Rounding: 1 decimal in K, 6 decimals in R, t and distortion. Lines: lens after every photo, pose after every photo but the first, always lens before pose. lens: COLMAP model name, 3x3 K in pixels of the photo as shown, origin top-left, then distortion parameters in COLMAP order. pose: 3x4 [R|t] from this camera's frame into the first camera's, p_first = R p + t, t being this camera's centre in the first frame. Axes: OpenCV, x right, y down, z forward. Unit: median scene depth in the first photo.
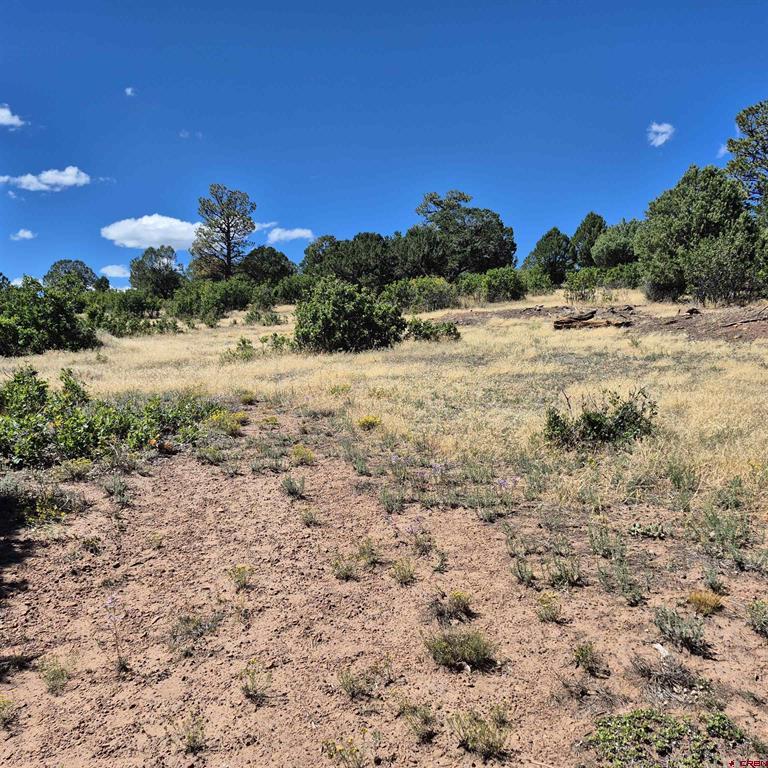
lens RADIAL K [[741.3, 0, 395.3], [0, 741.3, 384.2], [0, 0, 1]] dist [0.138204, -0.199674]
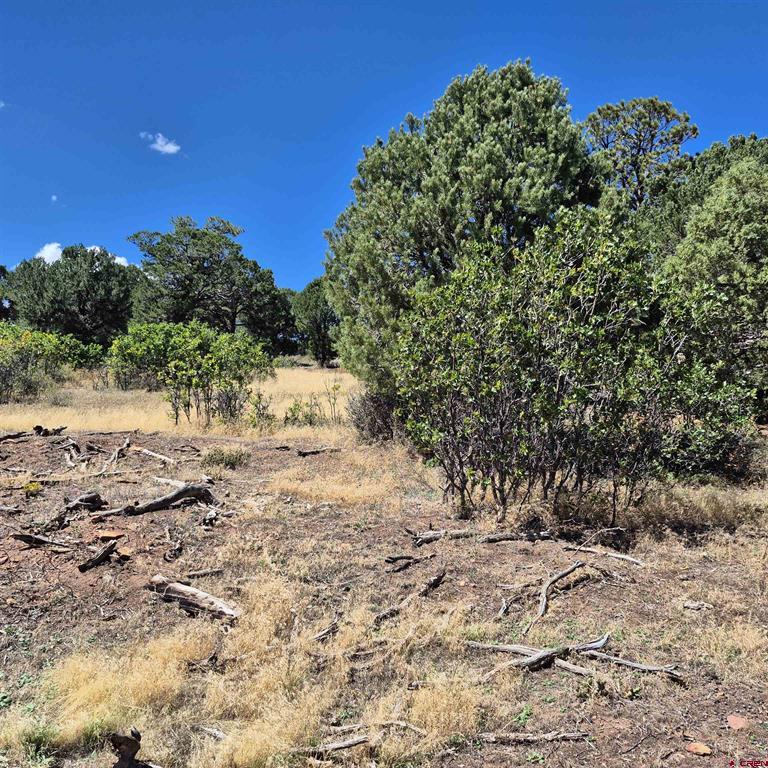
lens RADIAL K [[741.3, 0, 395.3], [0, 741.3, 384.2], [0, 0, 1]] dist [0.138204, -0.199674]
pose [[0.980589, 0.067230, 0.184190, 0.312199], [-0.050336, 0.994212, -0.094915, -0.109763], [-0.189505, 0.083801, 0.978297, 0.704064]]
